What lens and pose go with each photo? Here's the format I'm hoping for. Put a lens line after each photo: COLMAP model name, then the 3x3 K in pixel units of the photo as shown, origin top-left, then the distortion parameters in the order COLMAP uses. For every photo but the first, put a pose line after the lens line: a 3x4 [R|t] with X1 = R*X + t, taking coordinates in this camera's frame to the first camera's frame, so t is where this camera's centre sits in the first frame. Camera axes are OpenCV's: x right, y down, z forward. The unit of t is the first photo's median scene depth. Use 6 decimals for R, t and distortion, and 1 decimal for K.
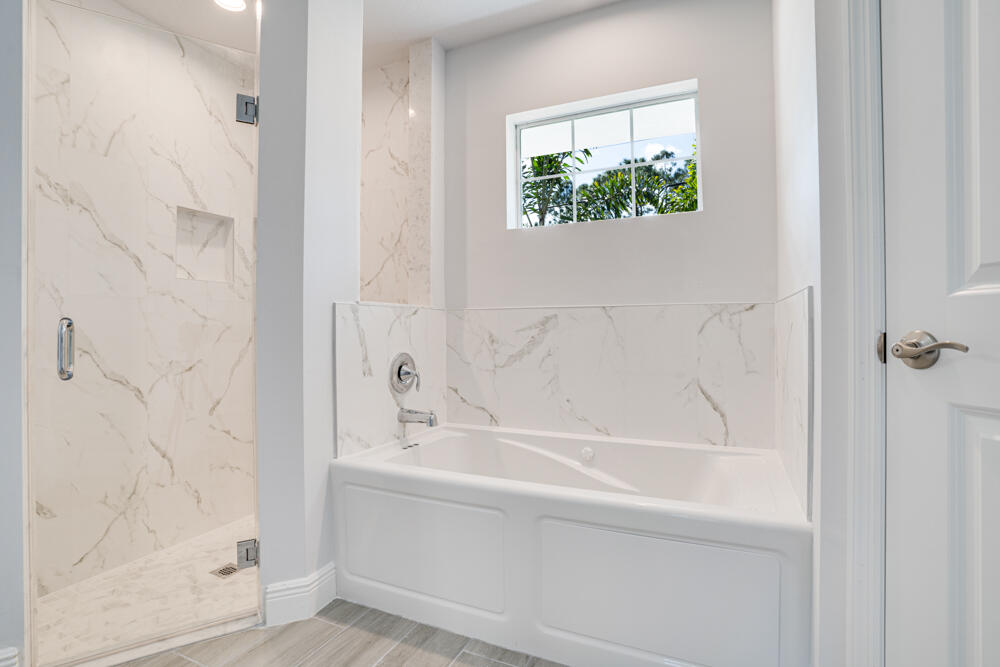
lens RADIAL K [[489.6, 0, 499.6], [0, 489.6, 328.7], [0, 0, 1]] dist [-0.072249, 0.031398]
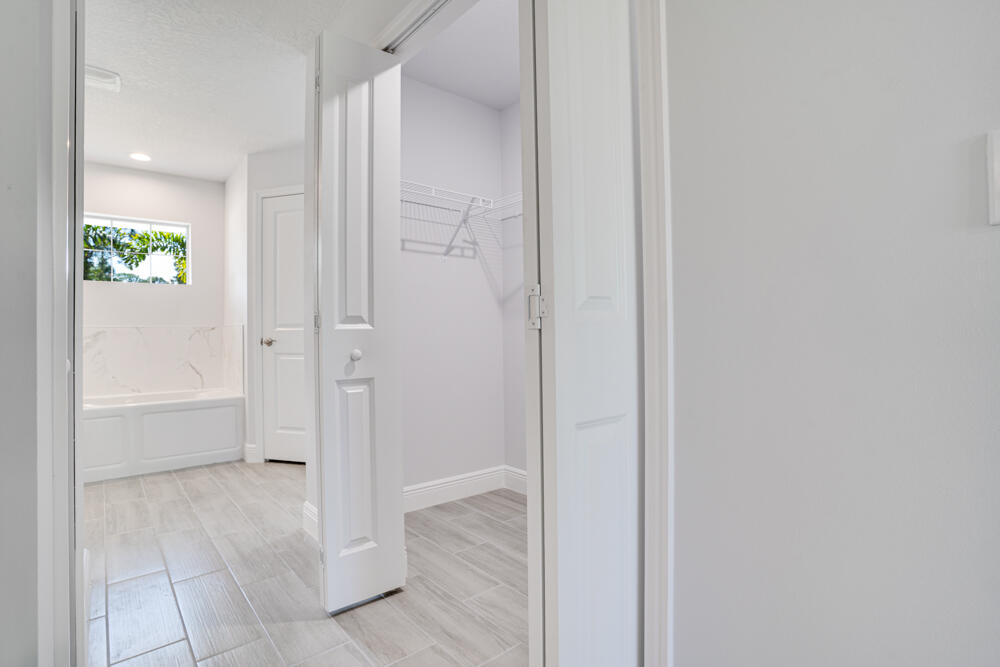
lens RADIAL K [[489.6, 0, 499.6], [0, 489.6, 328.7], [0, 0, 1]] dist [-0.072249, 0.031398]
pose [[0.421865, 0.007716, 0.906626, -0.997488], [0.009941, 0.999864, -0.013135, 0.001166], [-0.906604, 0.014554, 0.421731, -1.246451]]
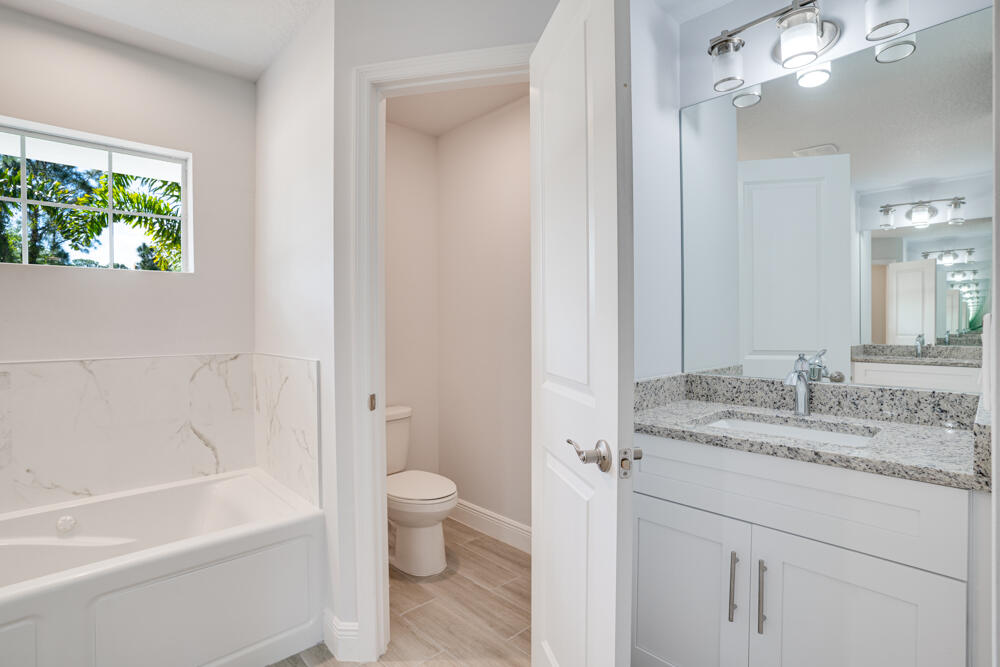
lens RADIAL K [[489.6, 0, 499.6], [0, 489.6, 328.7], [0, 0, 1]] dist [-0.072249, 0.031398]
pose [[0.372216, -0.008905, 0.928103, -0.363492], [0.005609, 0.999957, 0.007345, -0.120698], [-0.928129, 0.002472, 0.372251, -0.090908]]
